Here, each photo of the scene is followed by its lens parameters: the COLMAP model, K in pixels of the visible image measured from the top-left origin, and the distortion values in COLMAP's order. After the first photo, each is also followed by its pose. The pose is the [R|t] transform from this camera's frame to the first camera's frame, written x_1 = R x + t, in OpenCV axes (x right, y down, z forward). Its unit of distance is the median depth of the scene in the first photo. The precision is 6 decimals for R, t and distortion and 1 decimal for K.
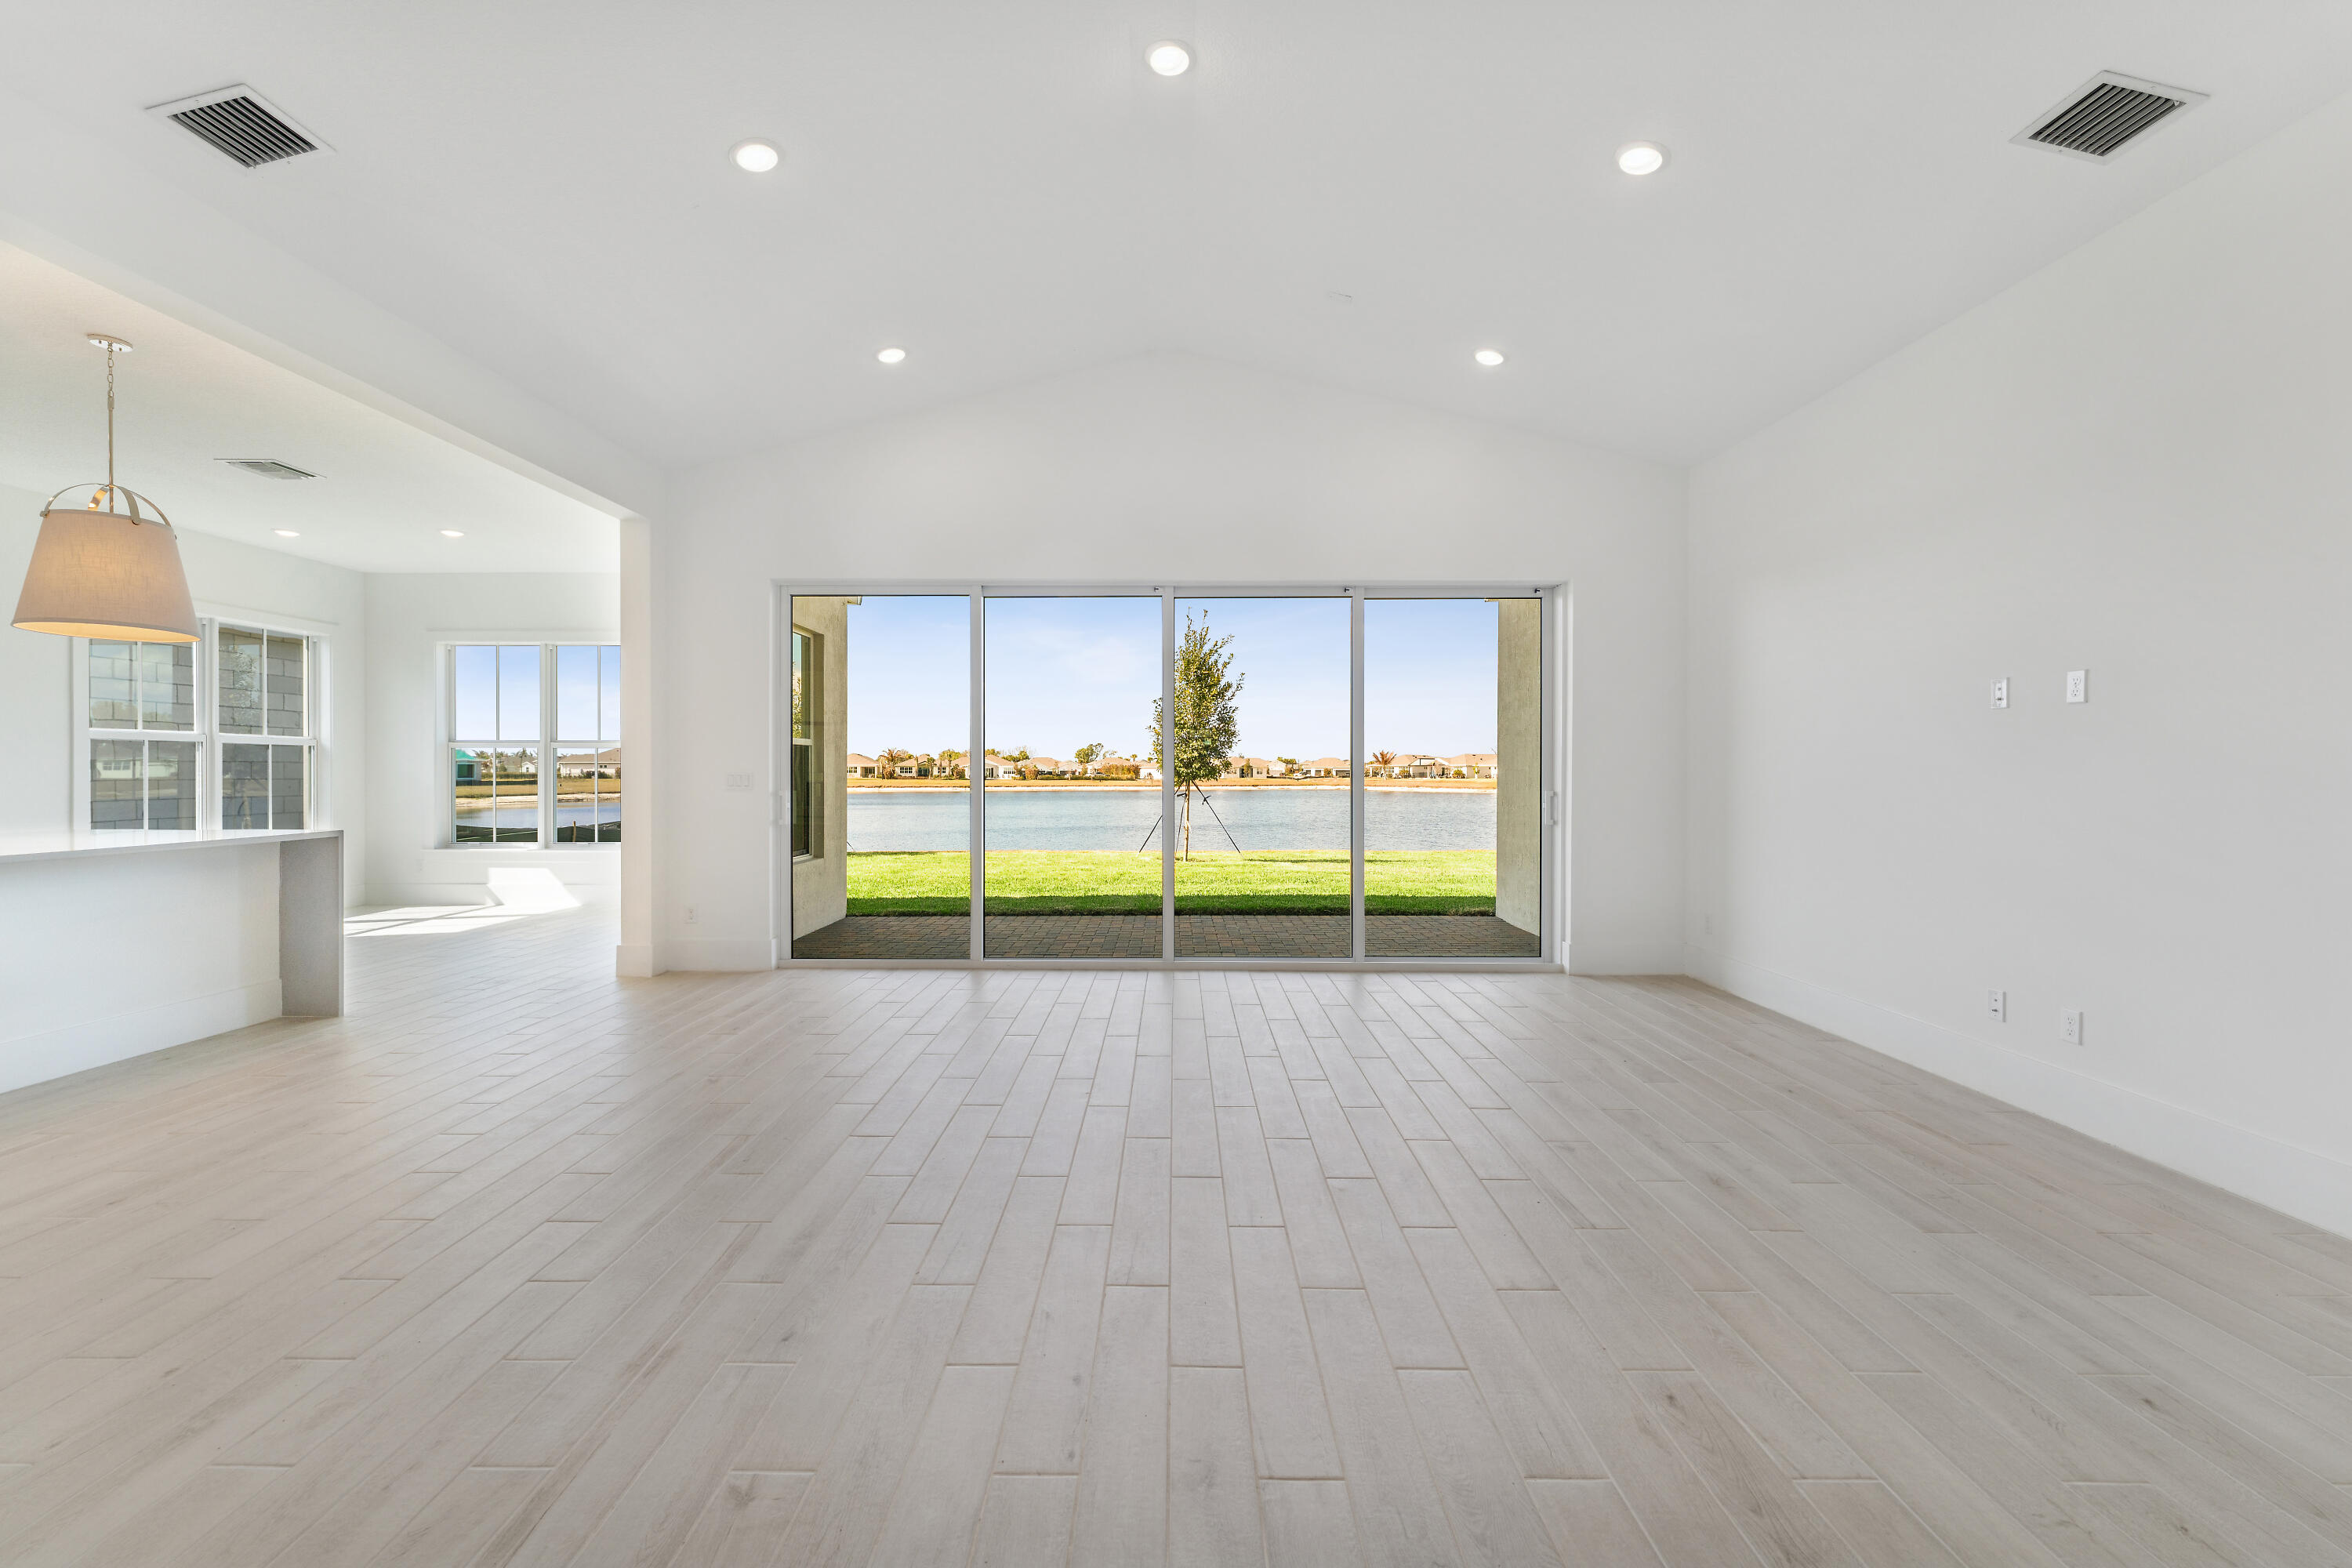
lens RADIAL K [[954.7, 0, 1158.8], [0, 954.7, 776.6], [0, 0, 1]] dist [-0.001302, 0.000552]
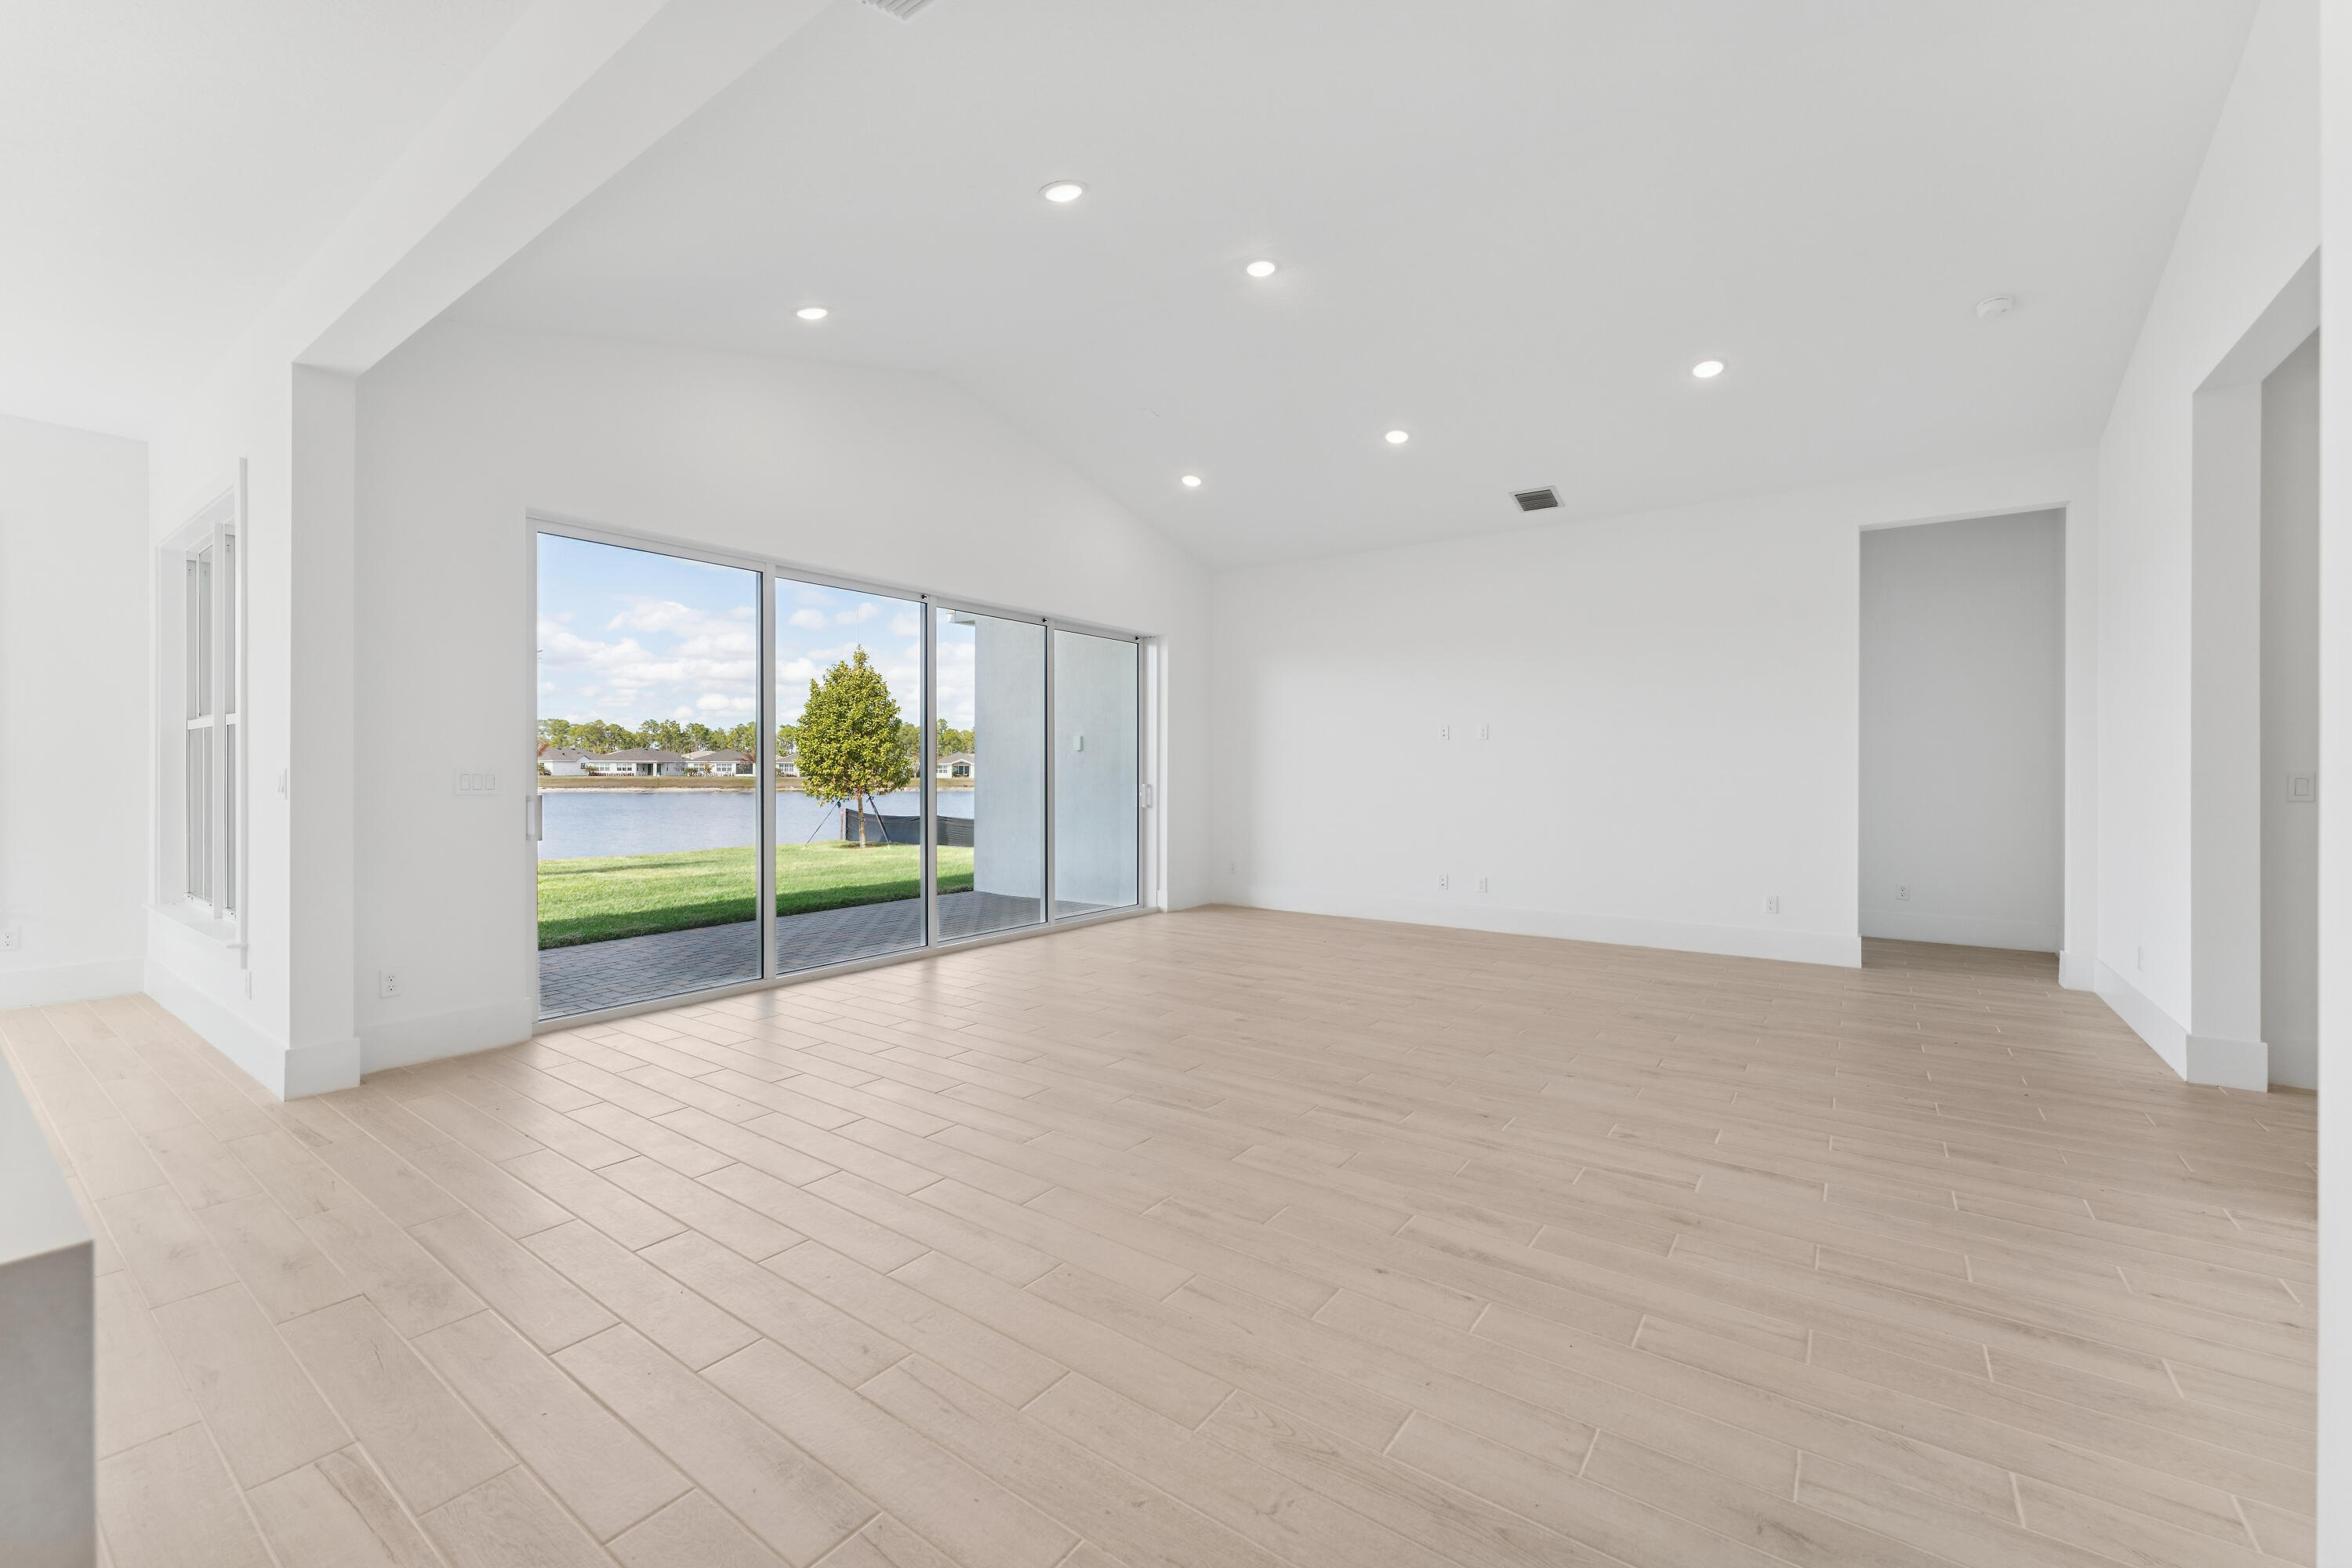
lens RADIAL K [[954.7, 0, 1163.3], [0, 954.7, 776.2], [0, 0, 1]] dist [-0.001302, 0.000552]
pose [[0.579807, -0.004991, 0.814739, -0.677809], [0.000743, 0.999984, 0.005597, -0.002968], [-0.814754, -0.002640, 0.579801, 0.163696]]
